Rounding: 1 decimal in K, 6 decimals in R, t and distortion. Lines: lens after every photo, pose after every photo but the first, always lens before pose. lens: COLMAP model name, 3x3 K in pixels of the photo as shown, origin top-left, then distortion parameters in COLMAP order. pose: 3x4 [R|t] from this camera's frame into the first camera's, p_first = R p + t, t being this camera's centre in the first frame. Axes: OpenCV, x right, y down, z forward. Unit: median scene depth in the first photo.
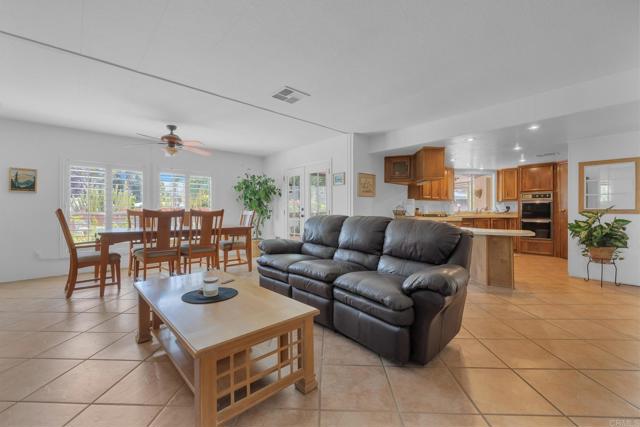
lens RADIAL K [[276.5, 0, 321.0], [0, 276.5, 211.2], [0, 0, 1]] dist [-0.000457, -0.000125]
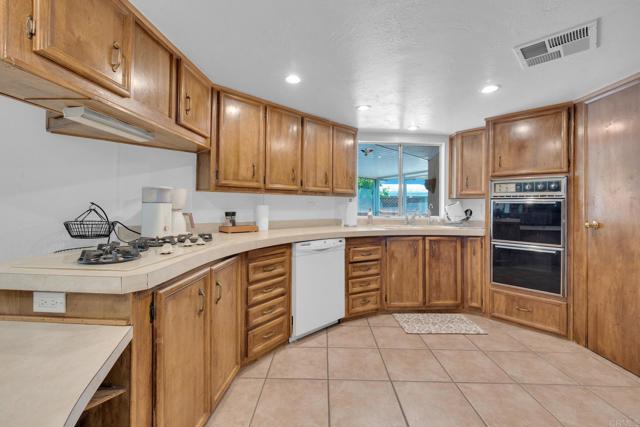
lens RADIAL K [[271.3, 0, 326.8], [0, 271.3, 203.2], [0, 0, 1]] dist [0.003414, 0.000169]
pose [[0.999882, 0.015167, 0.002486, 0.467609], [-0.015133, 0.999797, -0.013335, -0.019900], [-0.002688, 0.013296, 0.999908, 0.578027]]
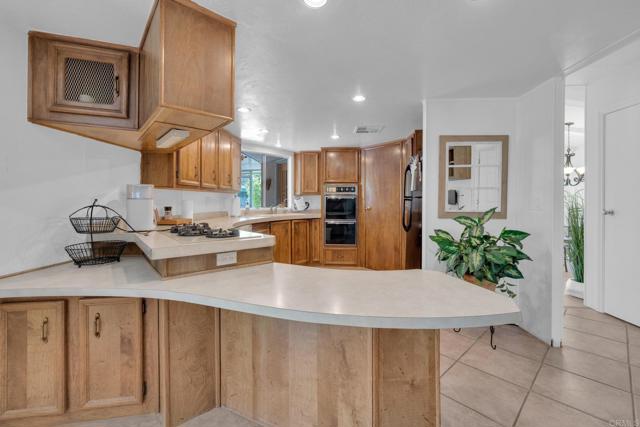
lens RADIAL K [[271.3, 0, 316.3], [0, 271.3, 201.3], [0, 0, 1]] dist [0.003414, 0.000169]
pose [[0.727450, 0.005031, 0.686142, 0.210146], [-0.001519, 0.999982, -0.005721, -0.016915], [-0.686159, 0.003120, 0.727445, 0.491287]]
